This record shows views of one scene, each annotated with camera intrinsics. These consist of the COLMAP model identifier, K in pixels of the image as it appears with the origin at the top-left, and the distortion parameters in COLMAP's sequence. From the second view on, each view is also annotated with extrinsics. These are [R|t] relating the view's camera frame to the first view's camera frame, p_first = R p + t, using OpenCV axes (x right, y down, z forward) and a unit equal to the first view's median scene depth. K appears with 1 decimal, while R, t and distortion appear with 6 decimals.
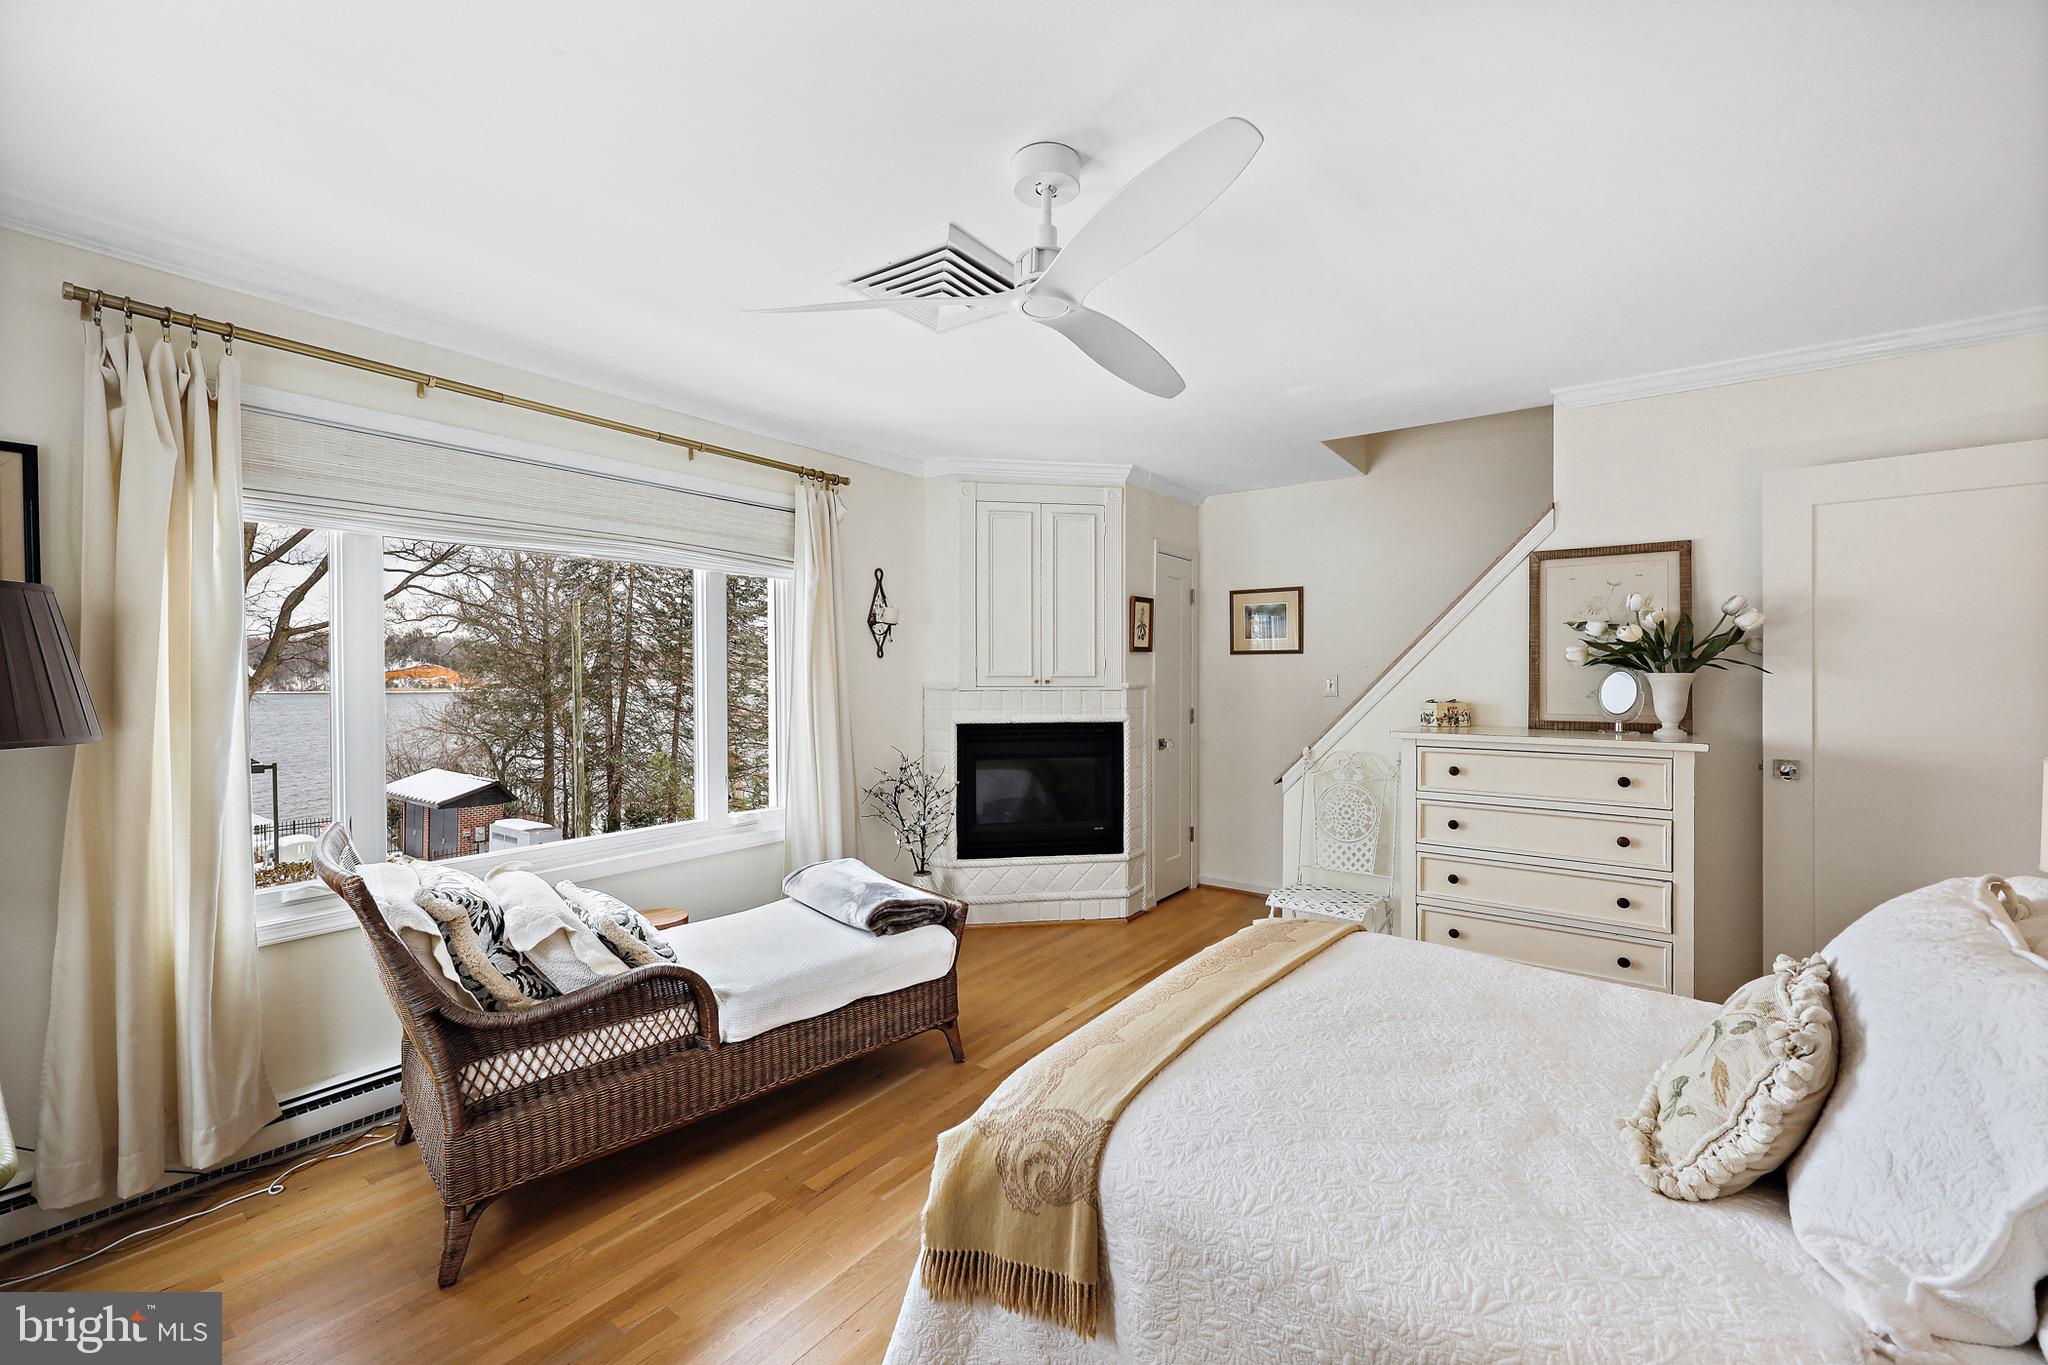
lens RADIAL K [[835.7, 0, 1030.2], [0, 835.7, 676.7], [0, 0, 1]] dist [-0.003069, -0.000374]
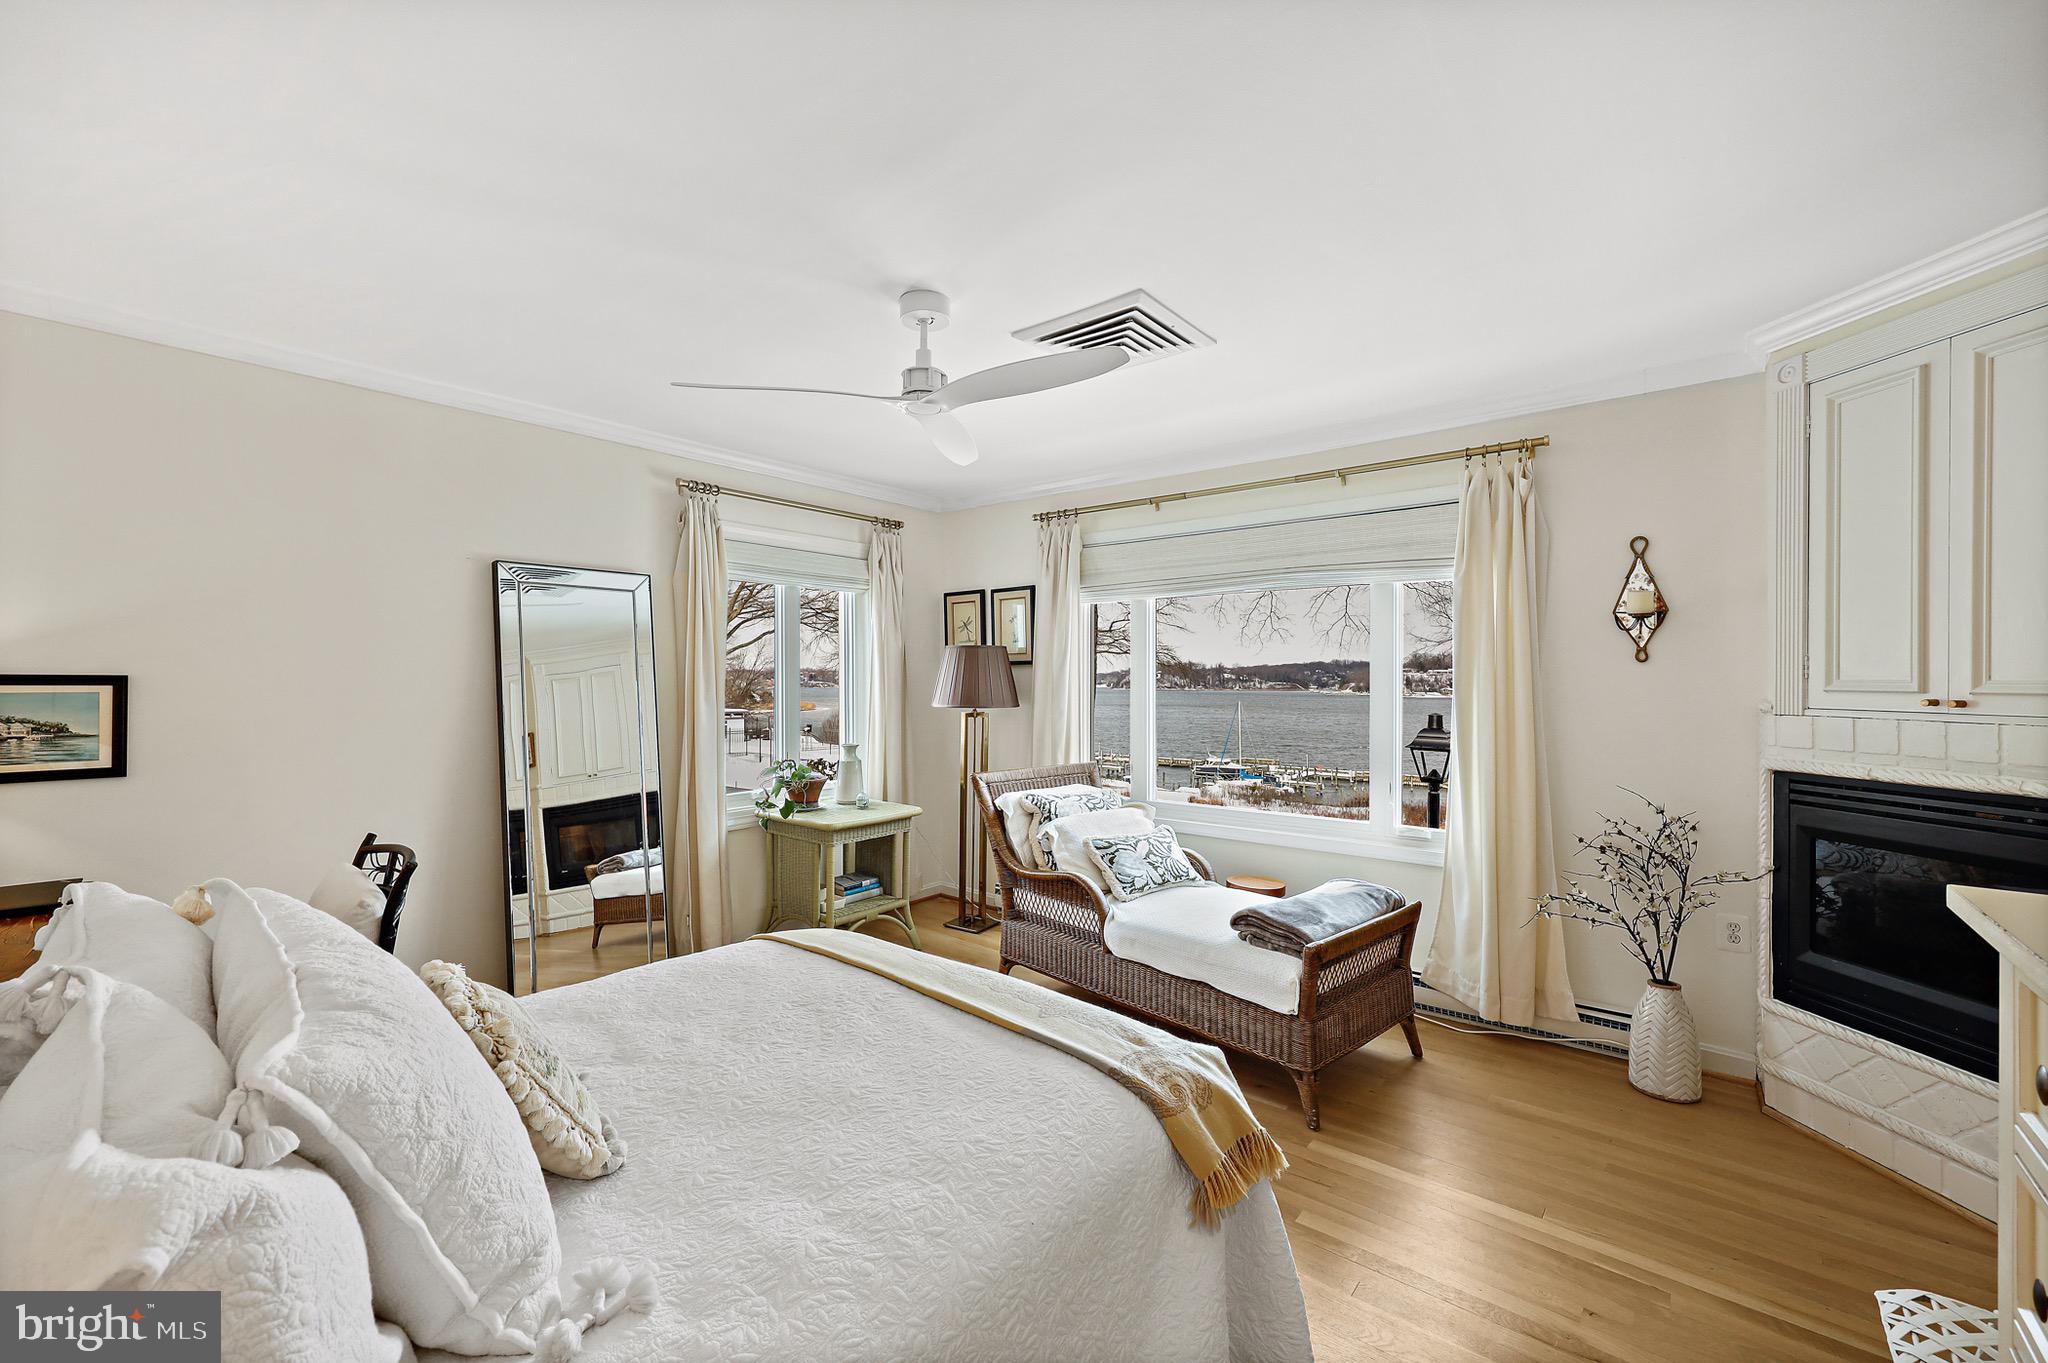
lens RADIAL K [[835.7, 0, 1030.2], [0, 835.7, 675.7], [0, 0, 1]] dist [-0.003069, -0.000374]
pose [[-0.054315, 0.000749, -0.998524, 0.641185], [-0.005815, 0.999983, 0.001066, -0.010205], [0.998507, 0.005864, -0.054310, 0.594381]]
